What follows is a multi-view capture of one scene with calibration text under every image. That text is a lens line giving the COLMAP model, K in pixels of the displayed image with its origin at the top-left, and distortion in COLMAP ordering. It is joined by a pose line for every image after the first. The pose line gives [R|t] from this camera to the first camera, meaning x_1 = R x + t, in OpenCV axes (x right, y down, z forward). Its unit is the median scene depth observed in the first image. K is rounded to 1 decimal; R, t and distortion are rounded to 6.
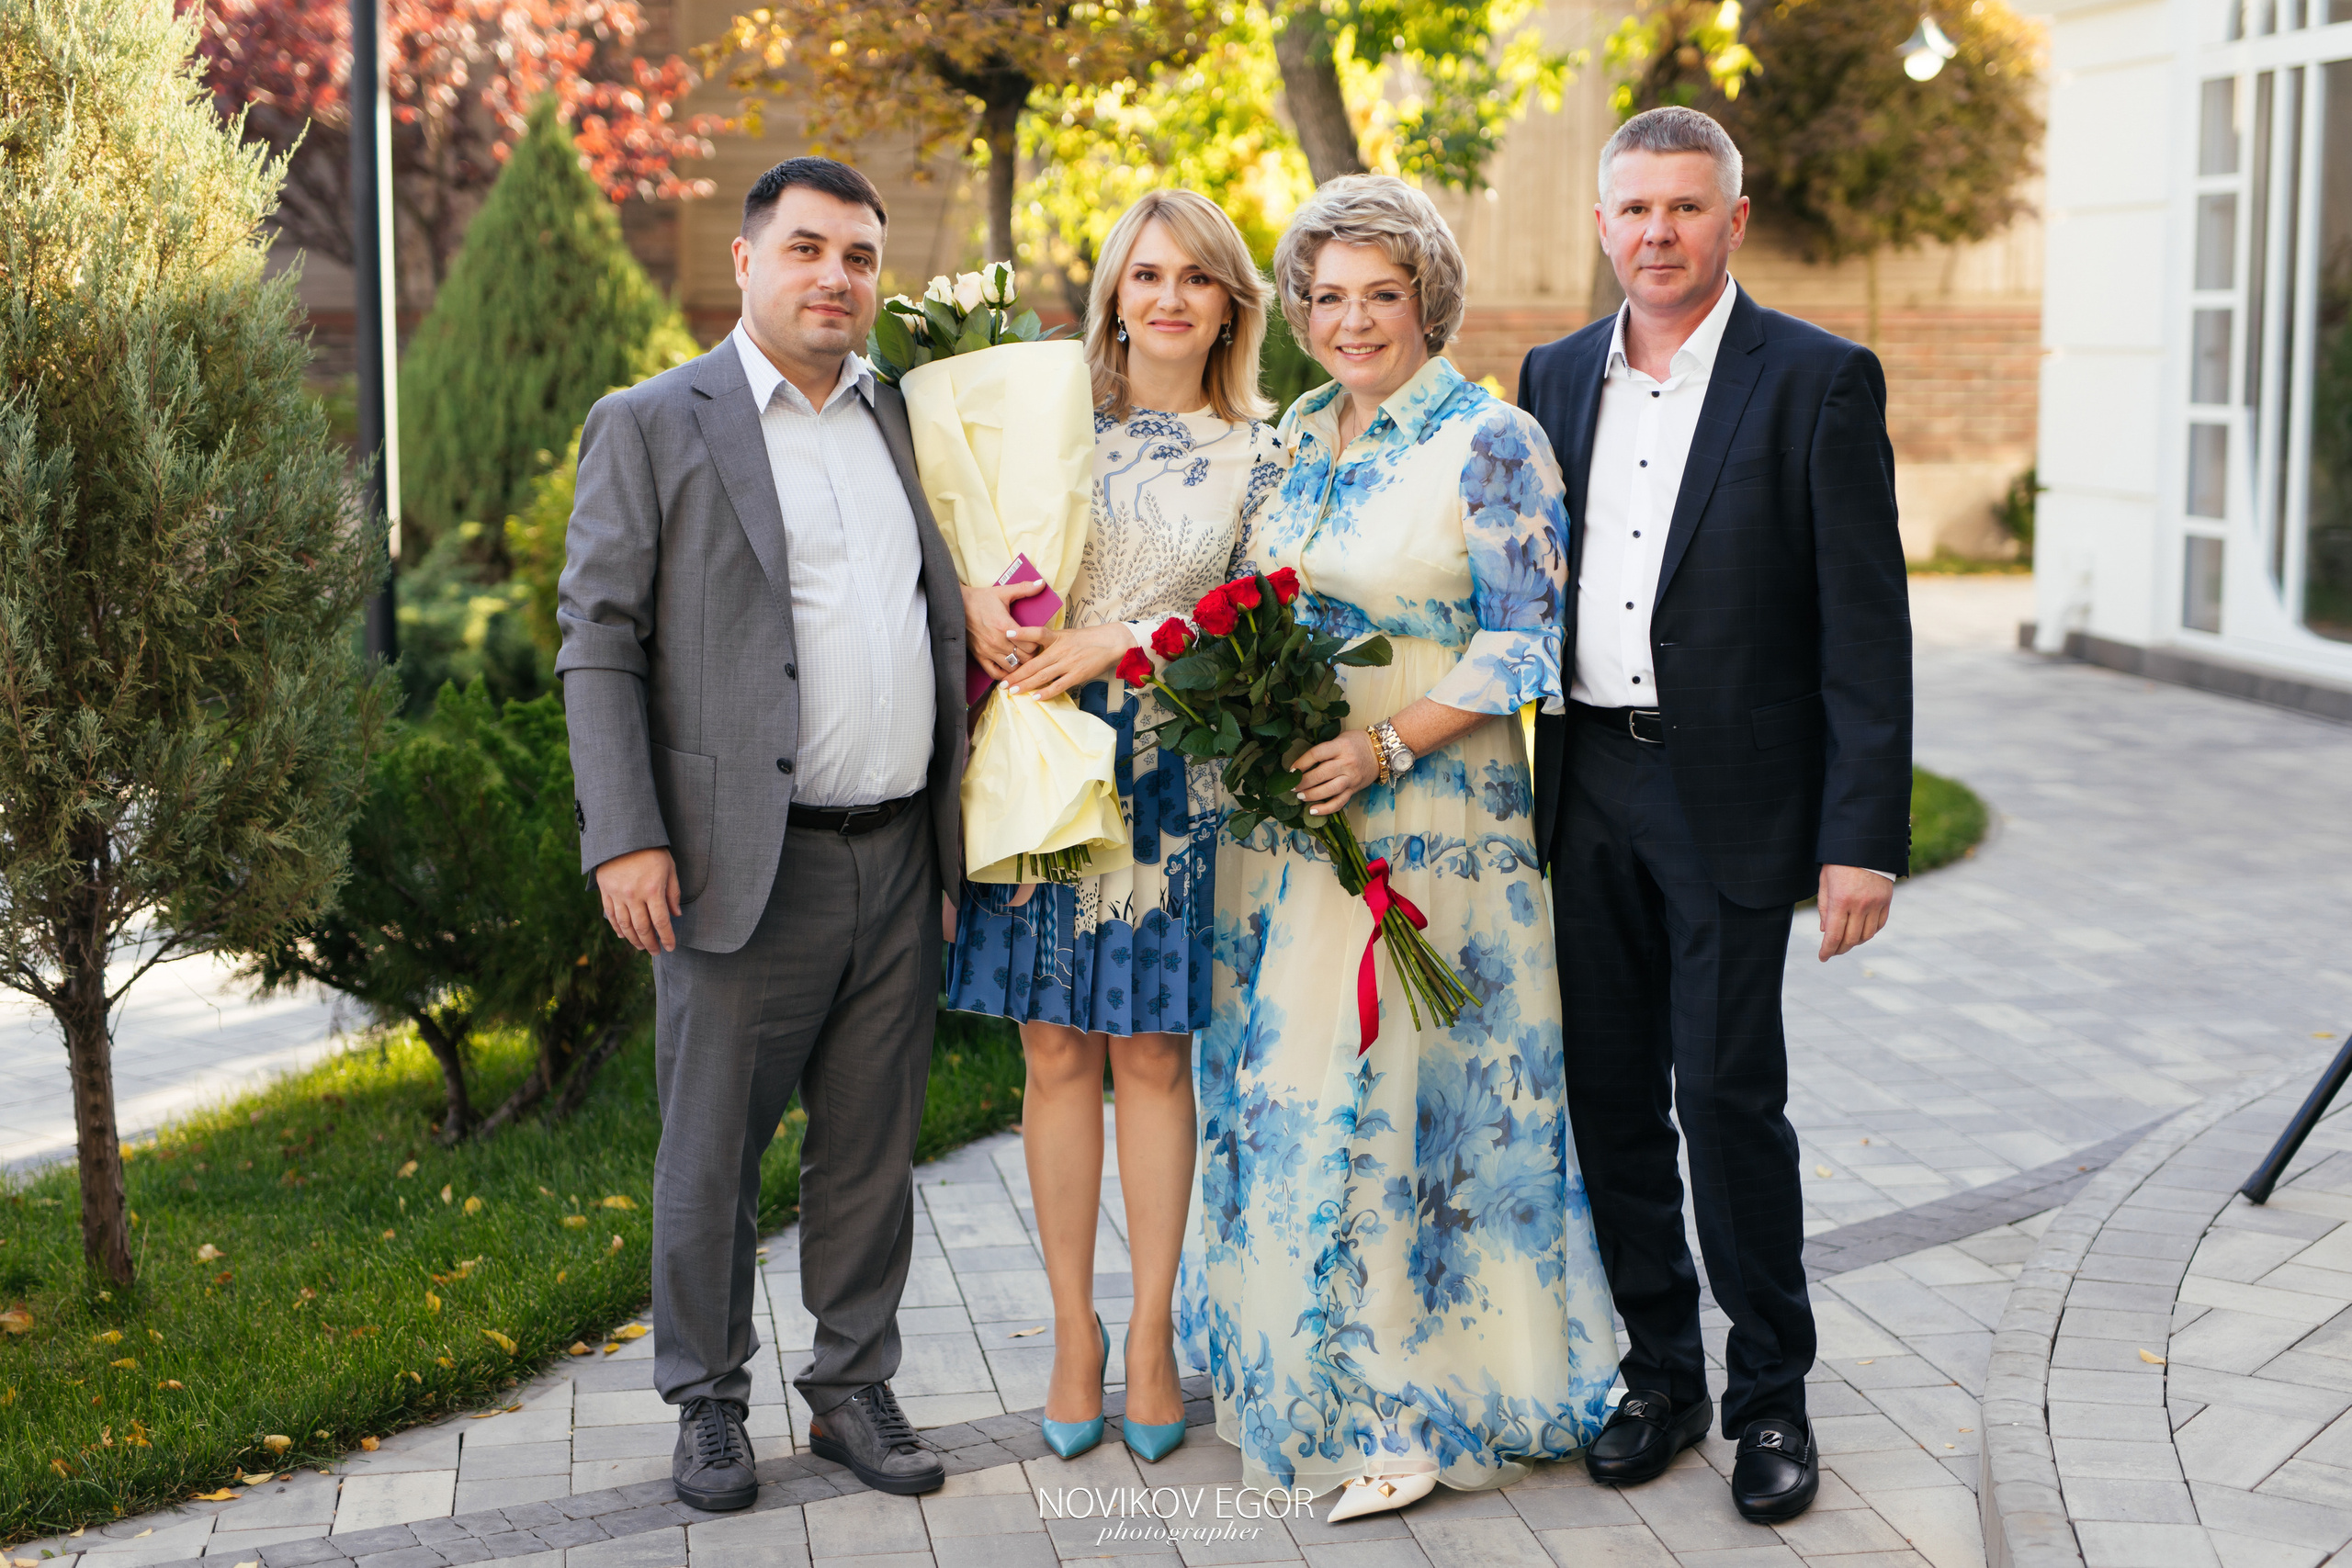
lens RADIAL K [[3339.4, 0, 1176.0], [0, 3339.4, 784.0], [0, 0, 1]] dist [-0.014104, 0.061981]
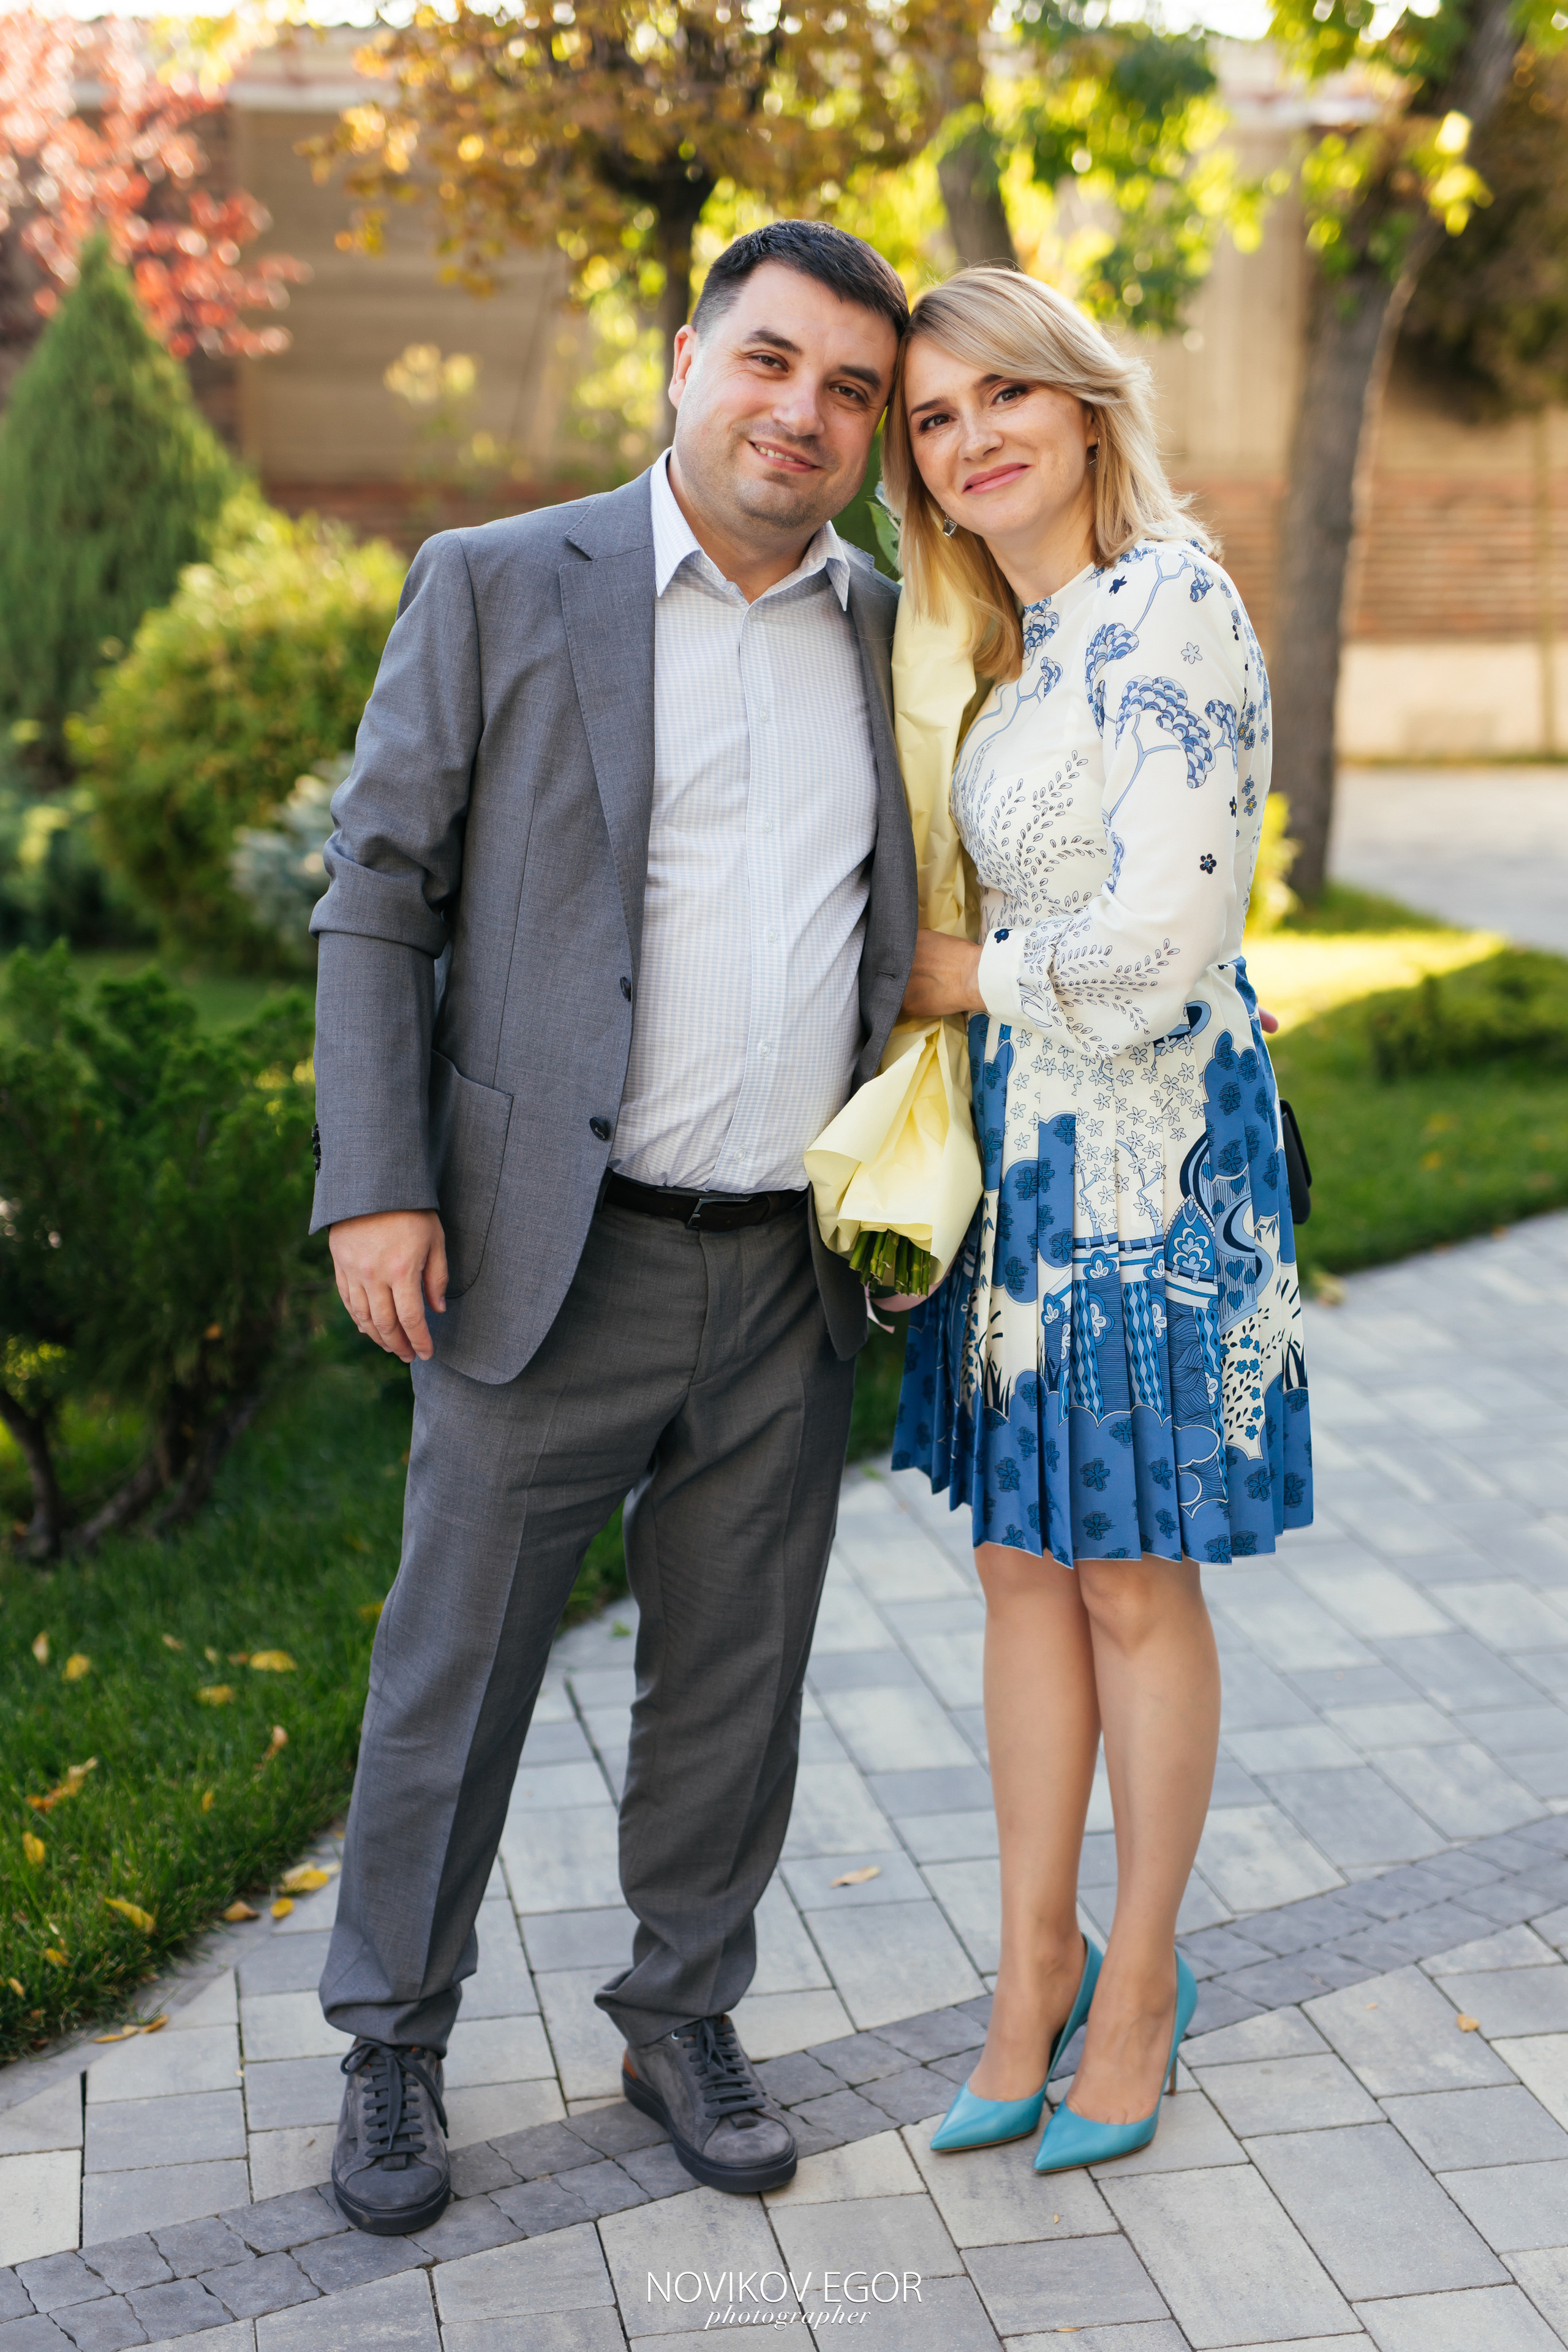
lens RADIAL K [[3339.7, 0, 784.0], [0, 3339.7, 1176.0], [0, 0, 1]] dist [-0.014104, 0.061981]
pose [[0.999805, -0.007274, 0.018341, -0.056745], [0.006112, 0.998020, 0.062598, -0.026236], [-0.018760, -0.062473, 0.997870, 0.223828]]
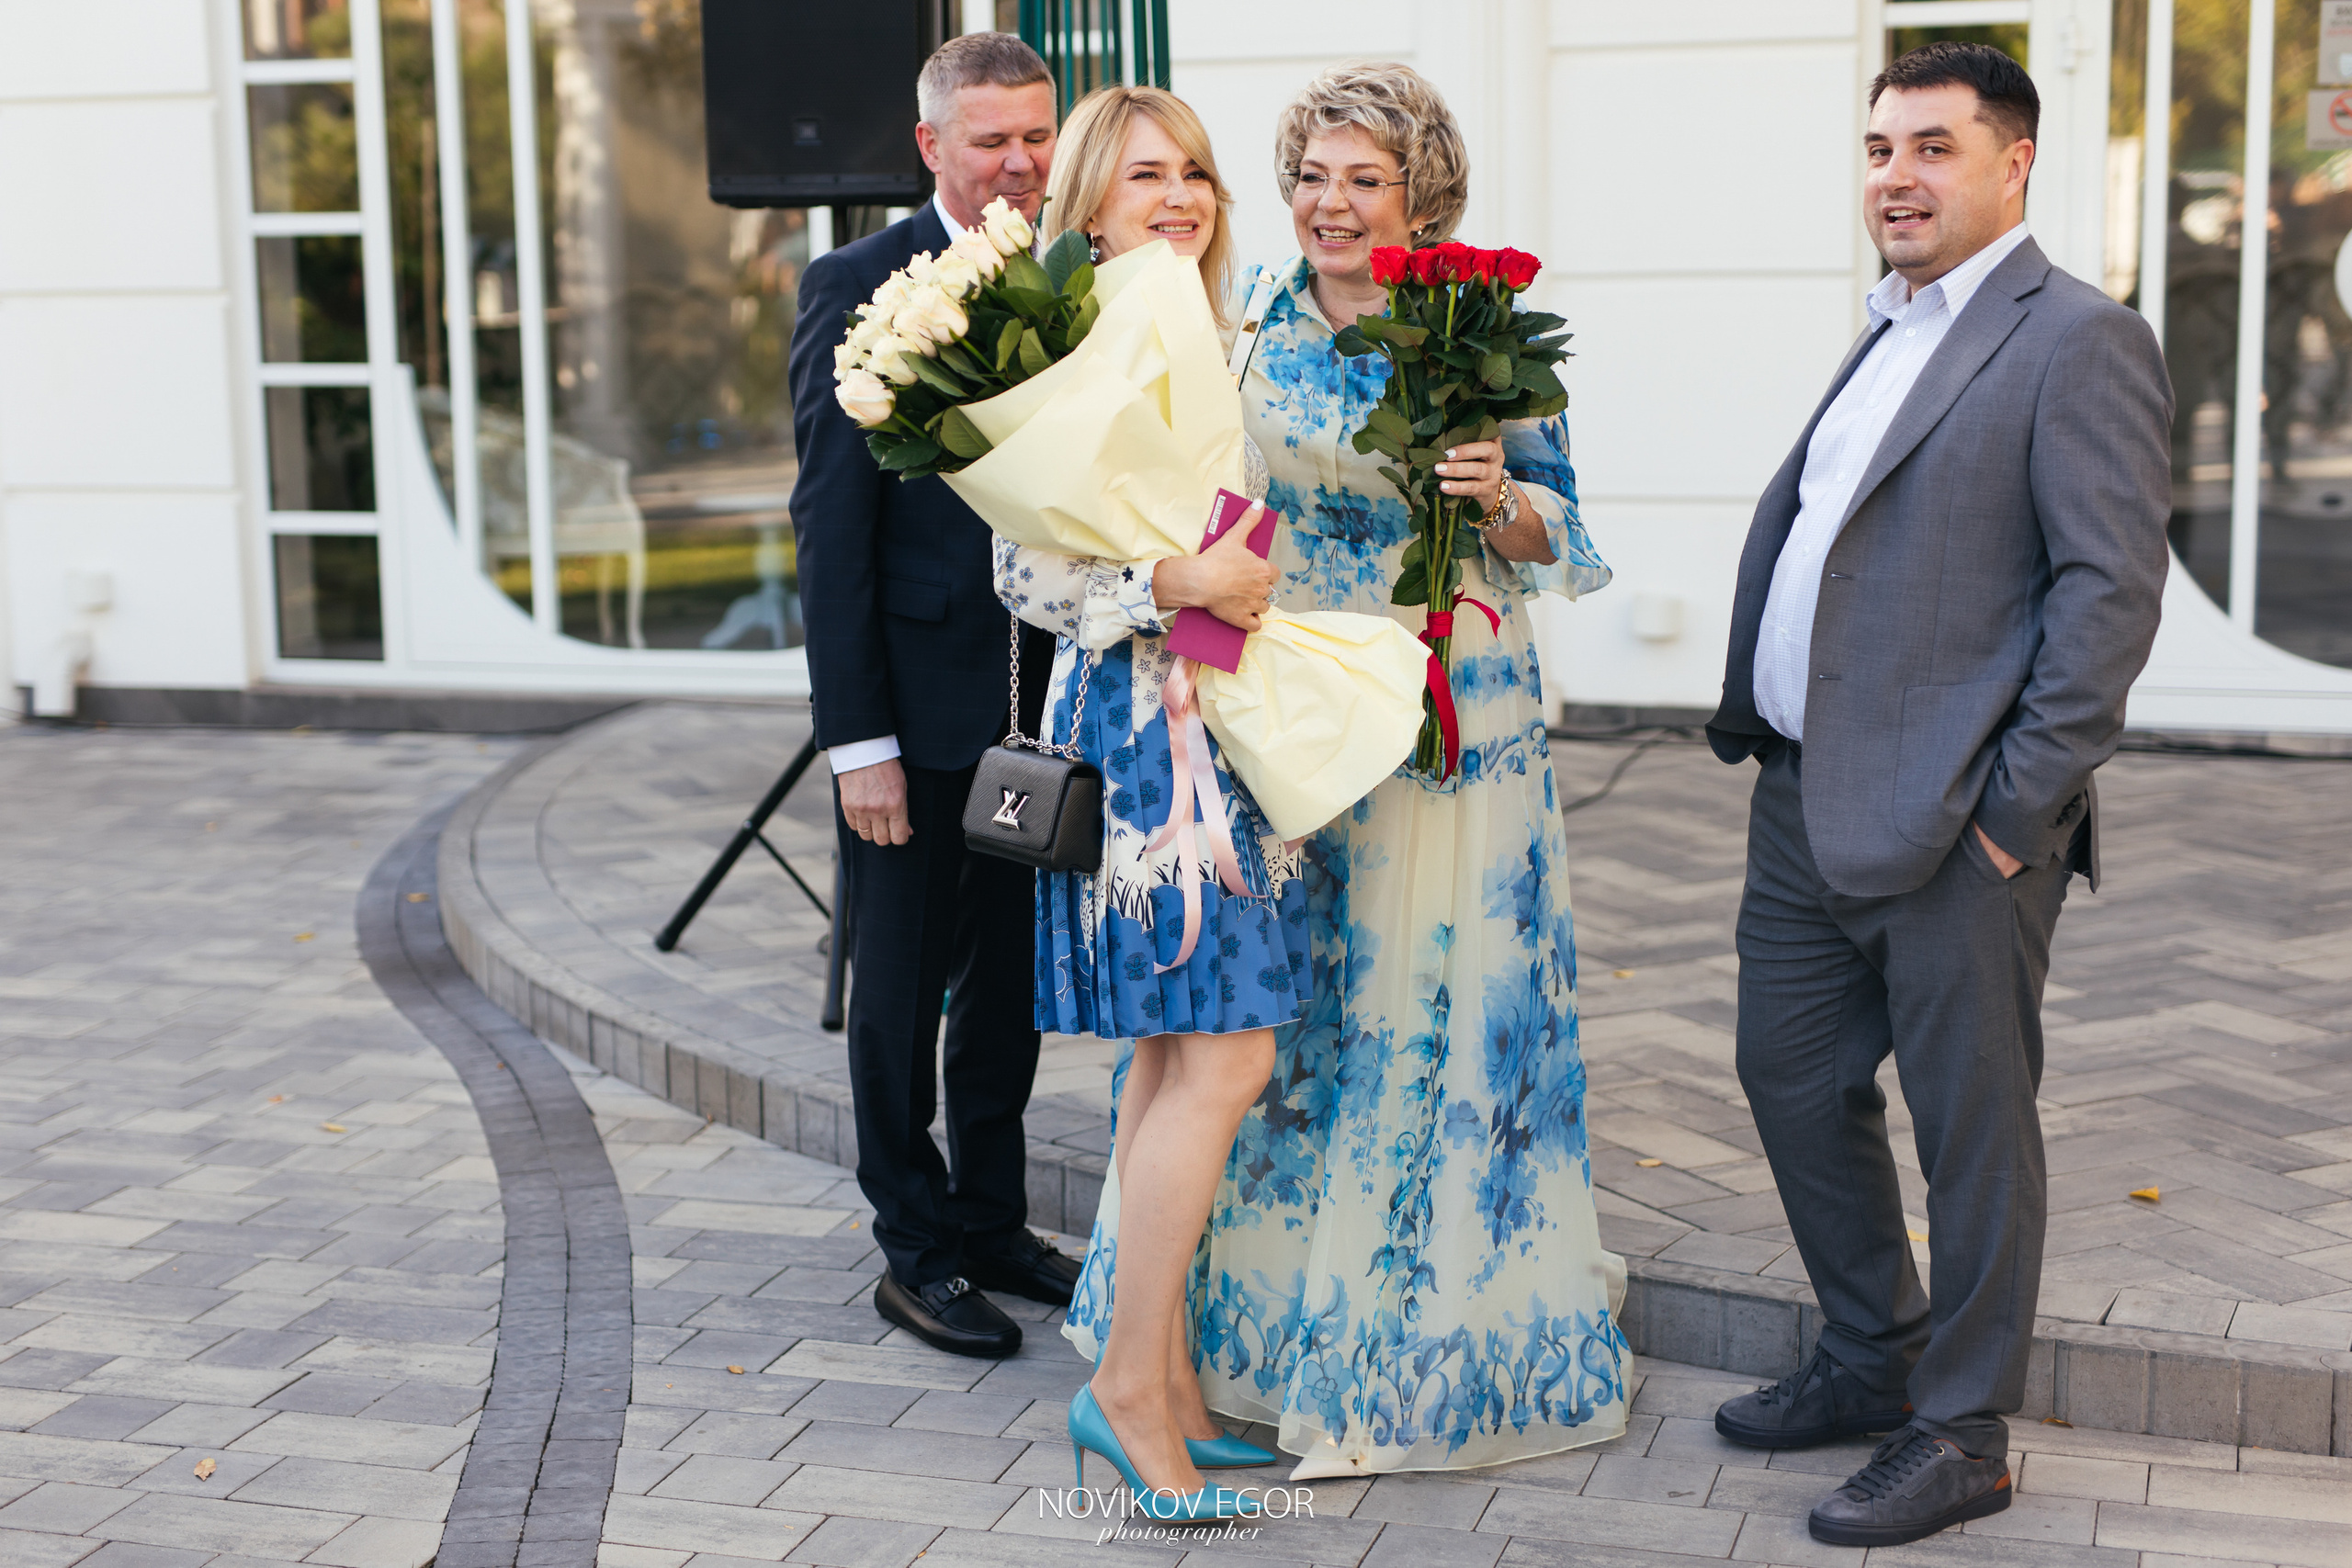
lens RADIAL K [[3339.4, 0, 1176.0], [0, 3339.4, 784.0], [0, 0, 1]] dist [-0.014104, 0.061981]
pose [[0.442966, -0.141344, 0.885326, -0.474529], [0.126761, 0.987448, 0.094224, -0.036997], [-0.887532, 0.070487, 0.455323, 0.313632]]
